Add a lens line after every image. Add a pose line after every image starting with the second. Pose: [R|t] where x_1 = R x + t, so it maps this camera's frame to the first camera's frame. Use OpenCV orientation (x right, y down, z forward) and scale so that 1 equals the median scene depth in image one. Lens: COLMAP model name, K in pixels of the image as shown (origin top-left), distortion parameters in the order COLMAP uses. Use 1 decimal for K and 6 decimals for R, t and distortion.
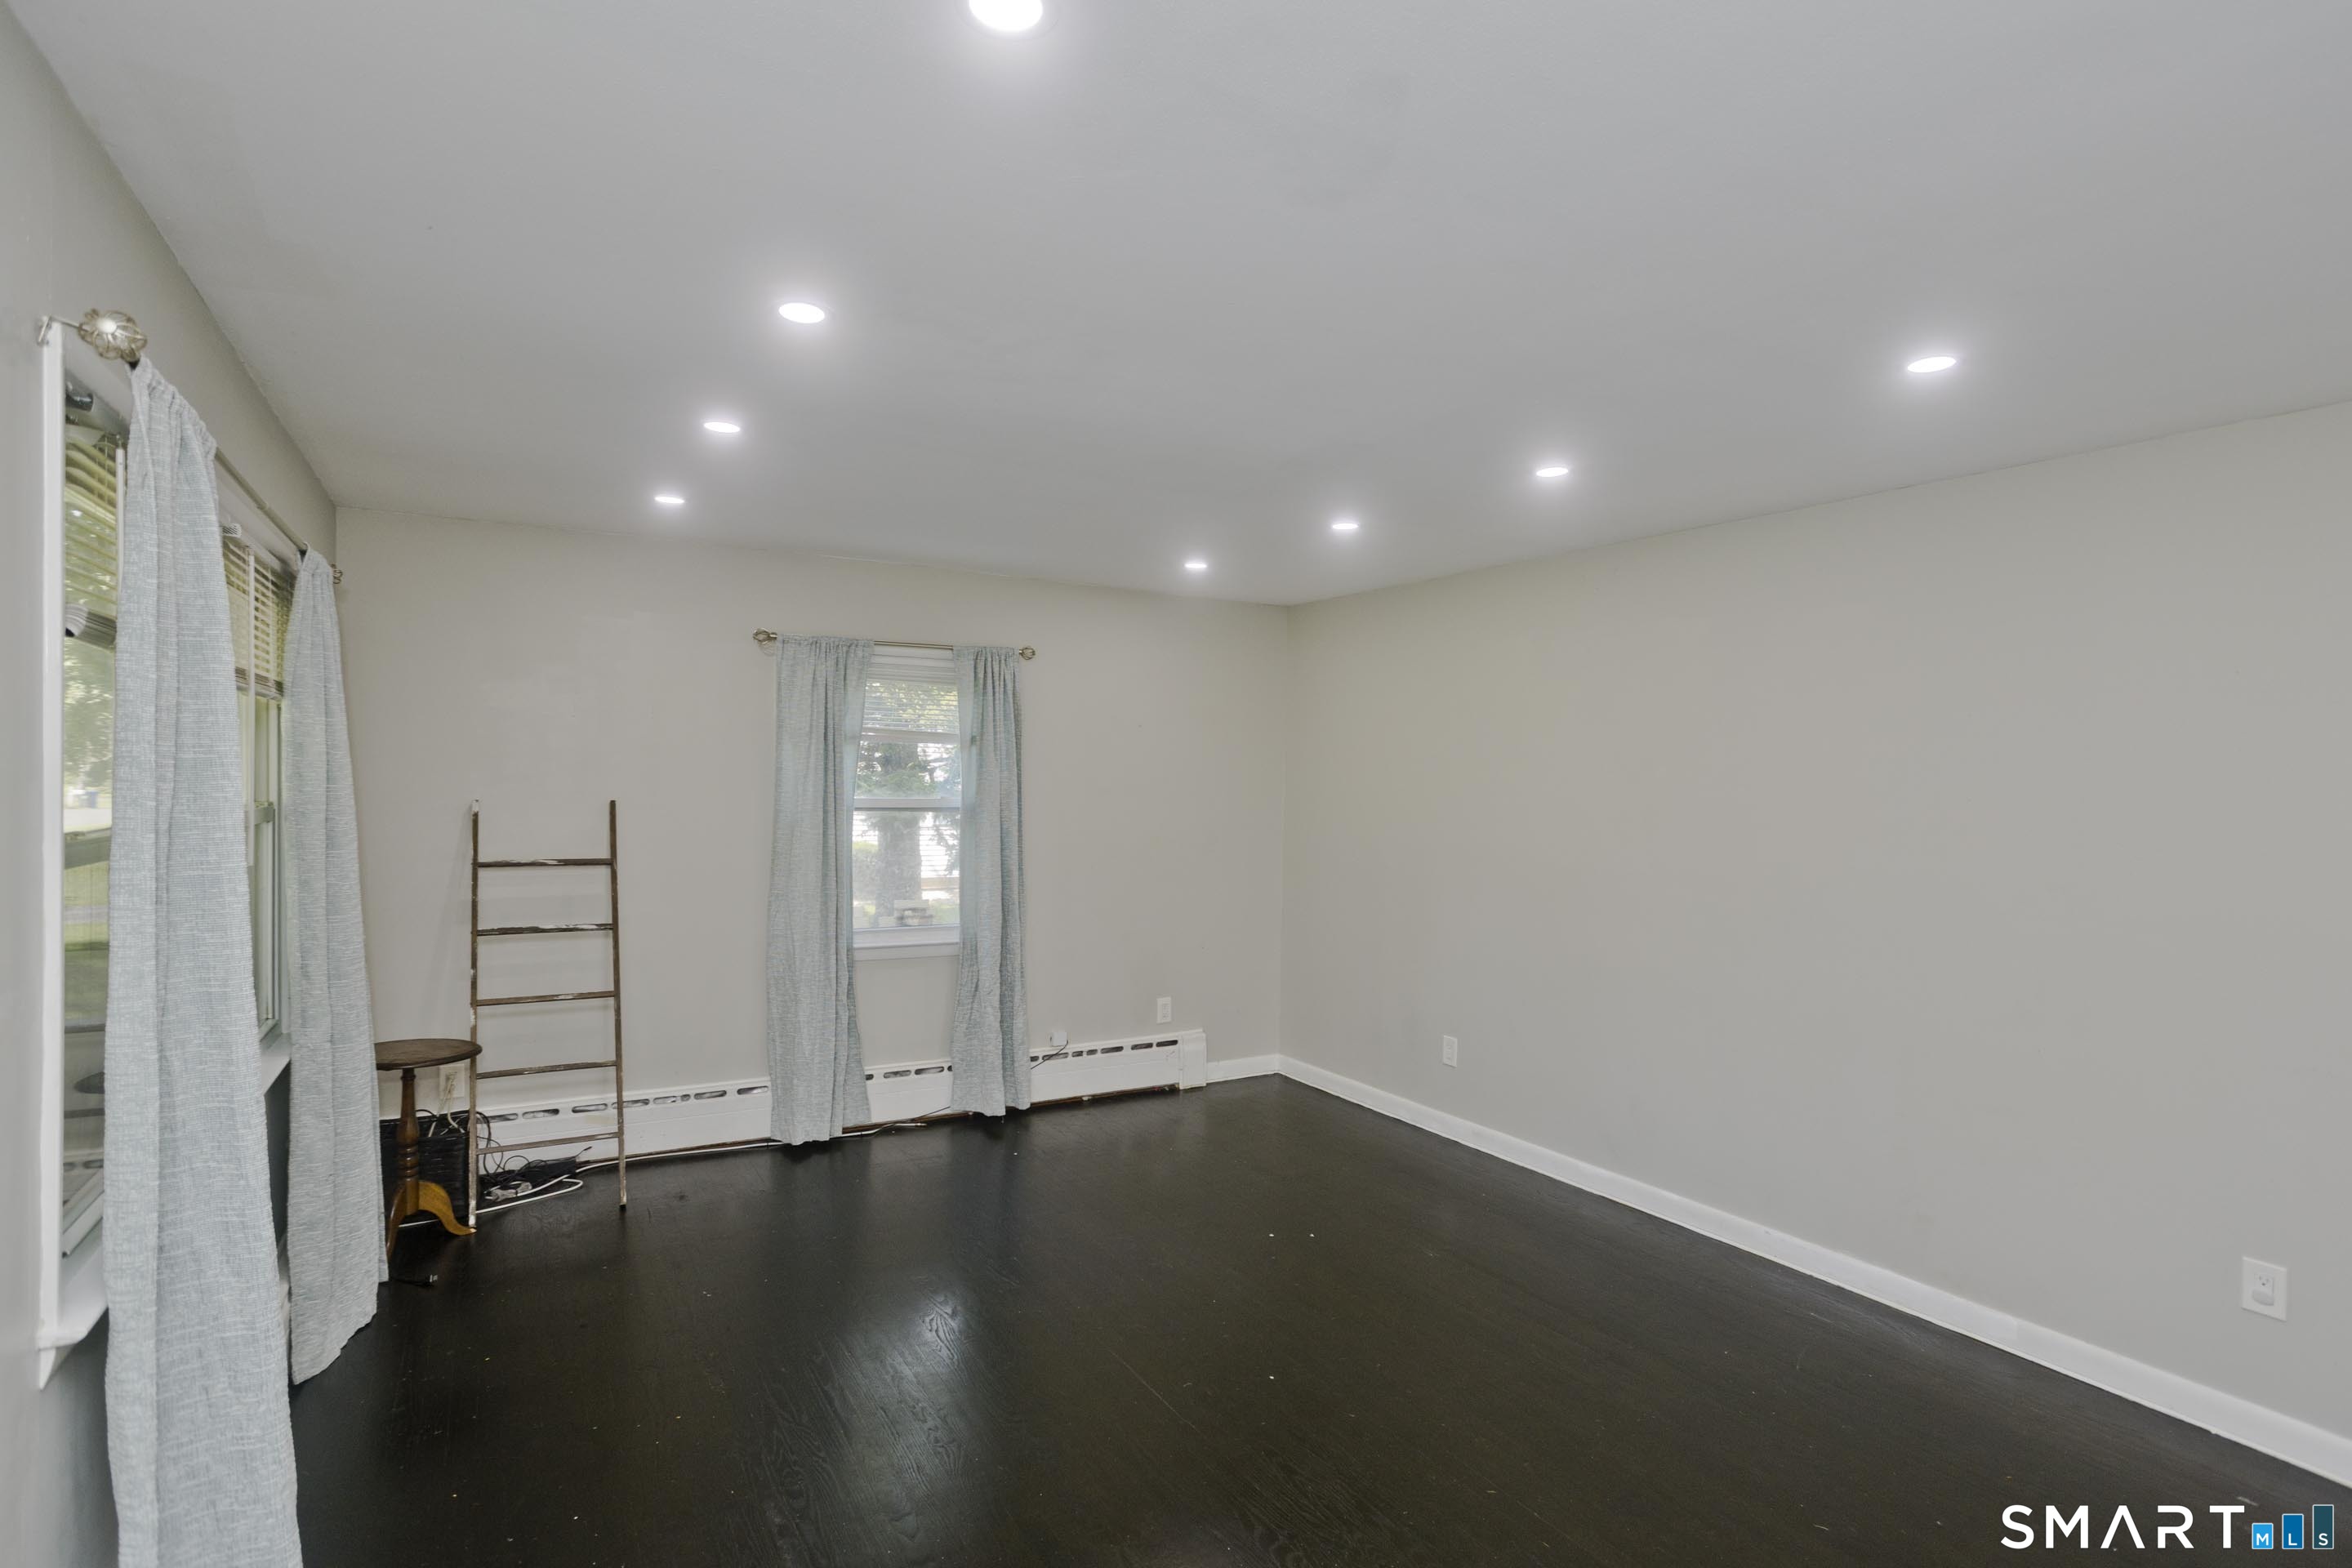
lens RADIAL K [[1156.2, 0, 1101.5], [0, 1156.2, 821.3], [0, 0, 1]] dist [0.000410, 0.000117]
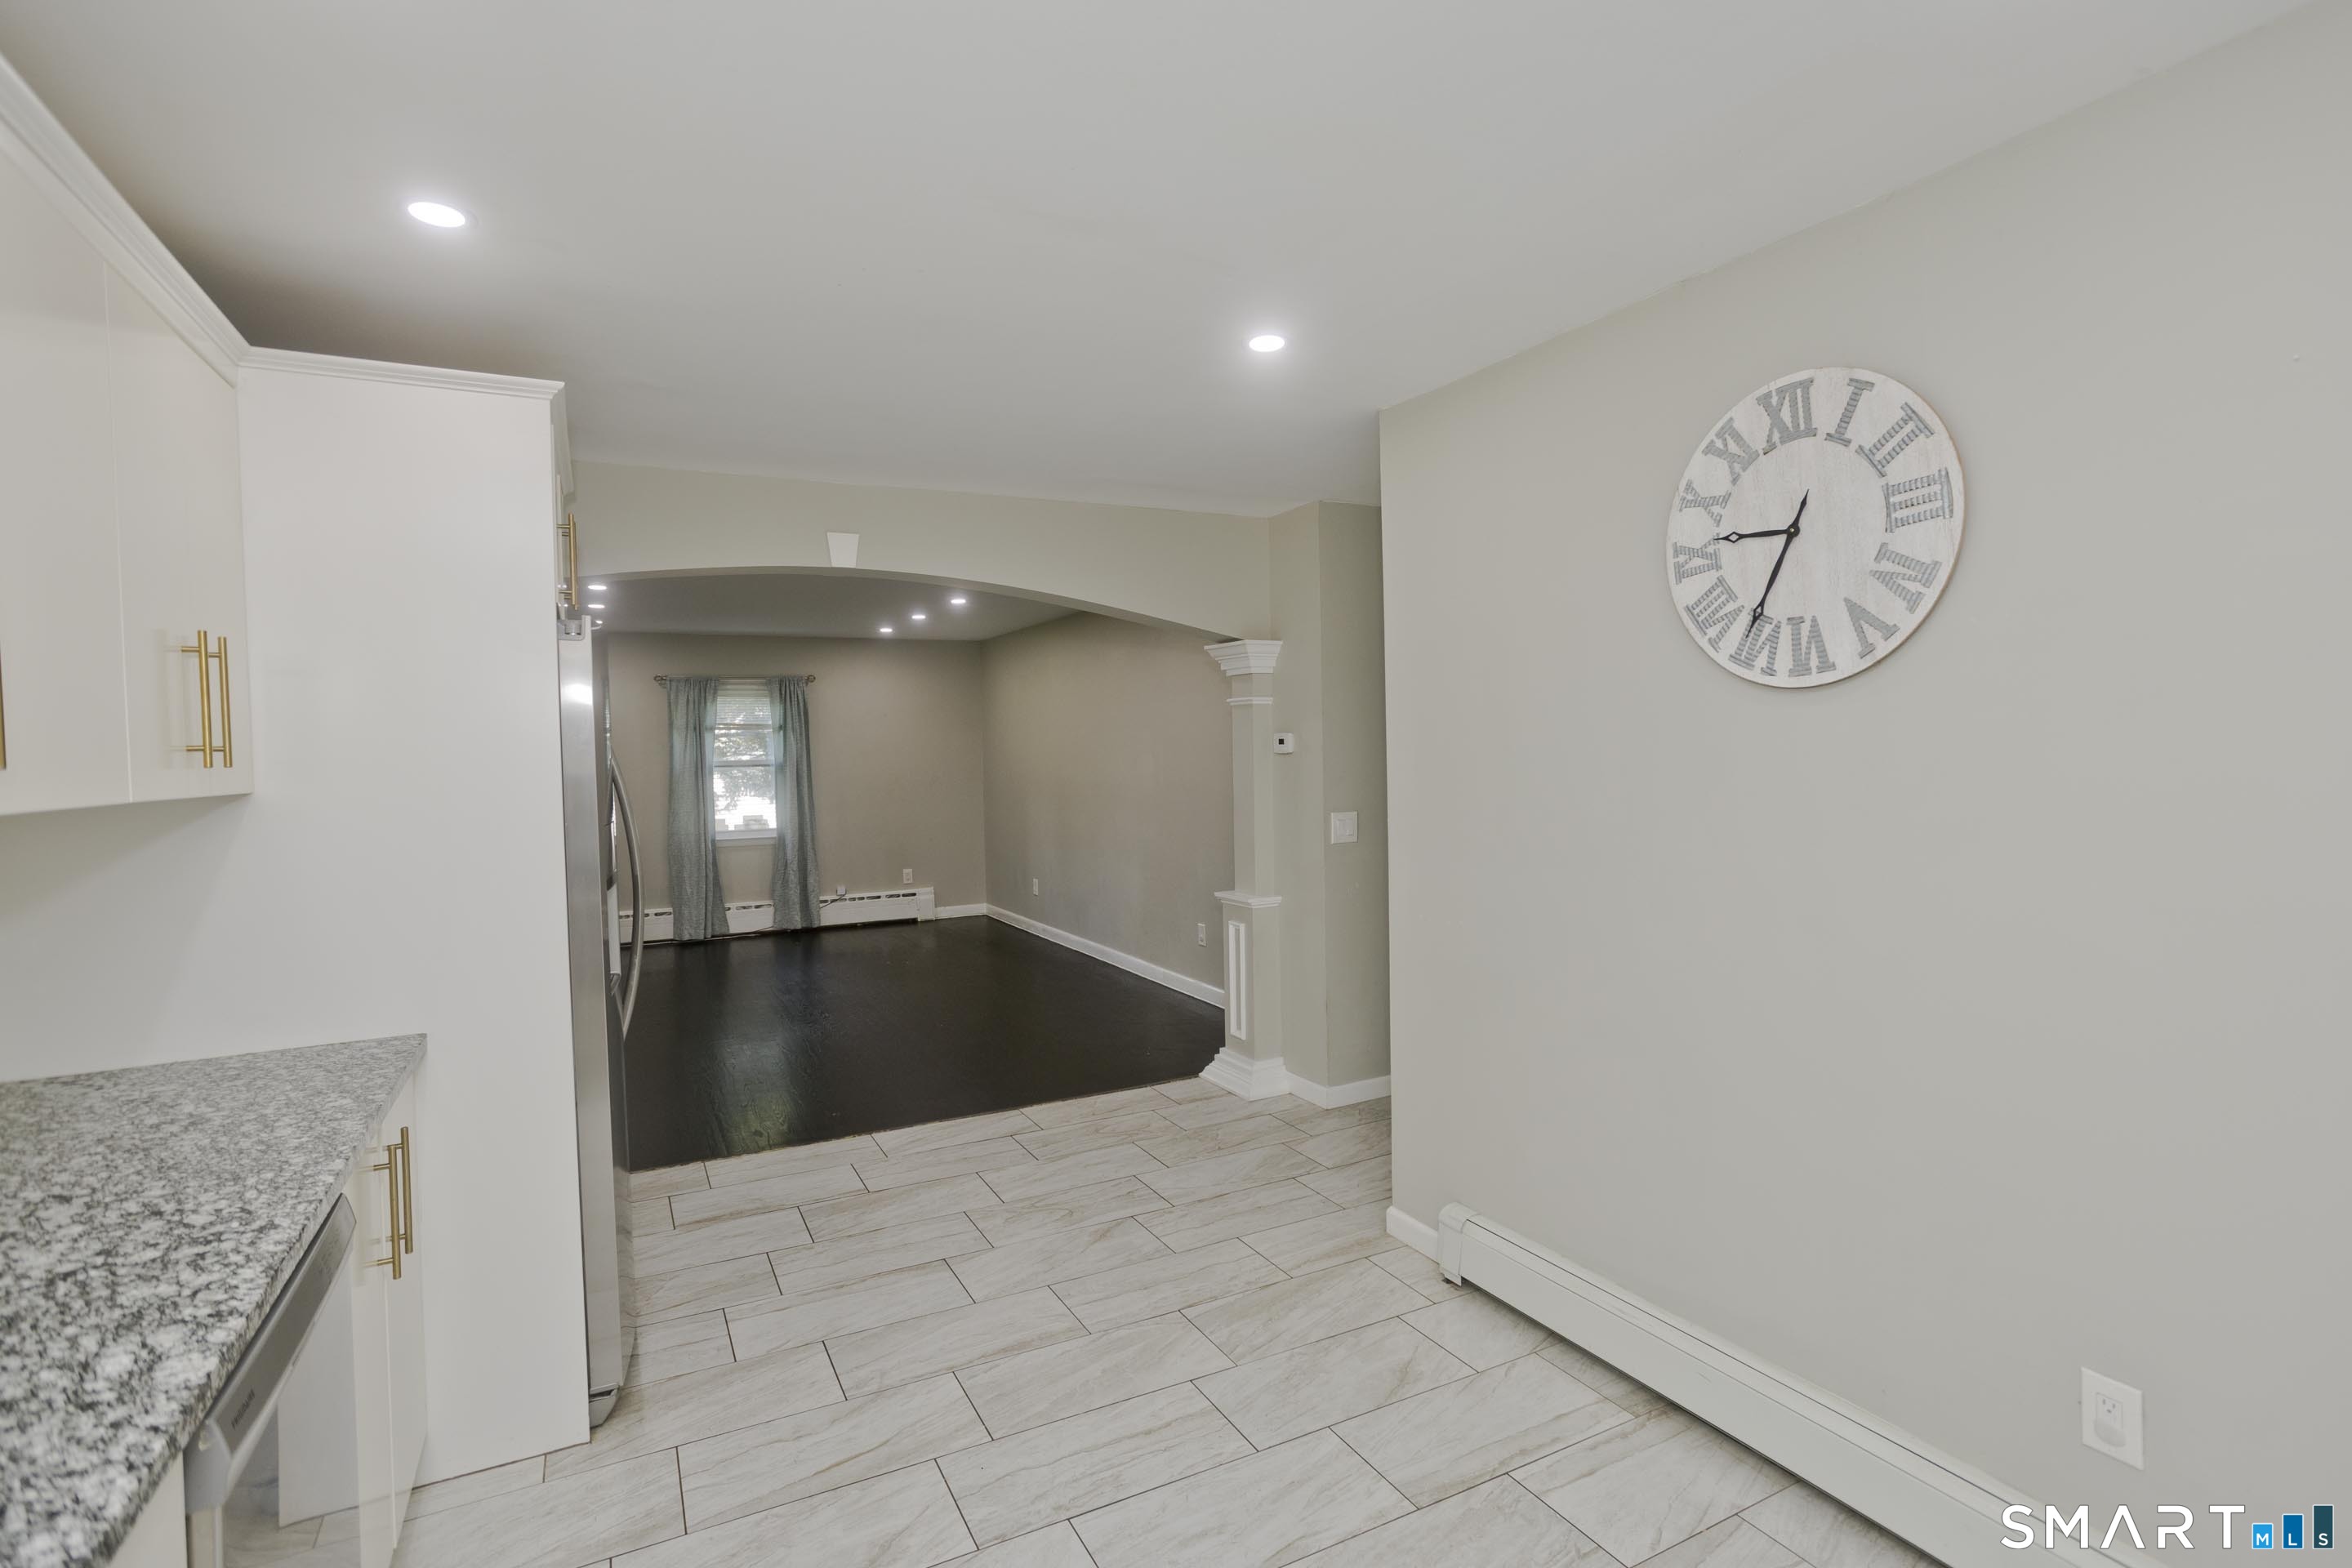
lens RADIAL K [[1136.8, 0, 1176.0], [0, 1136.8, 784.0], [0, 0, 1]] dist [-0.052077, 0.031509]
pose [[0.999418, -0.031743, -0.012517, 0.570231], [0.031682, 0.999485, -0.005038, 0.051843], [0.012670, 0.004638, 0.999909, -0.843726]]
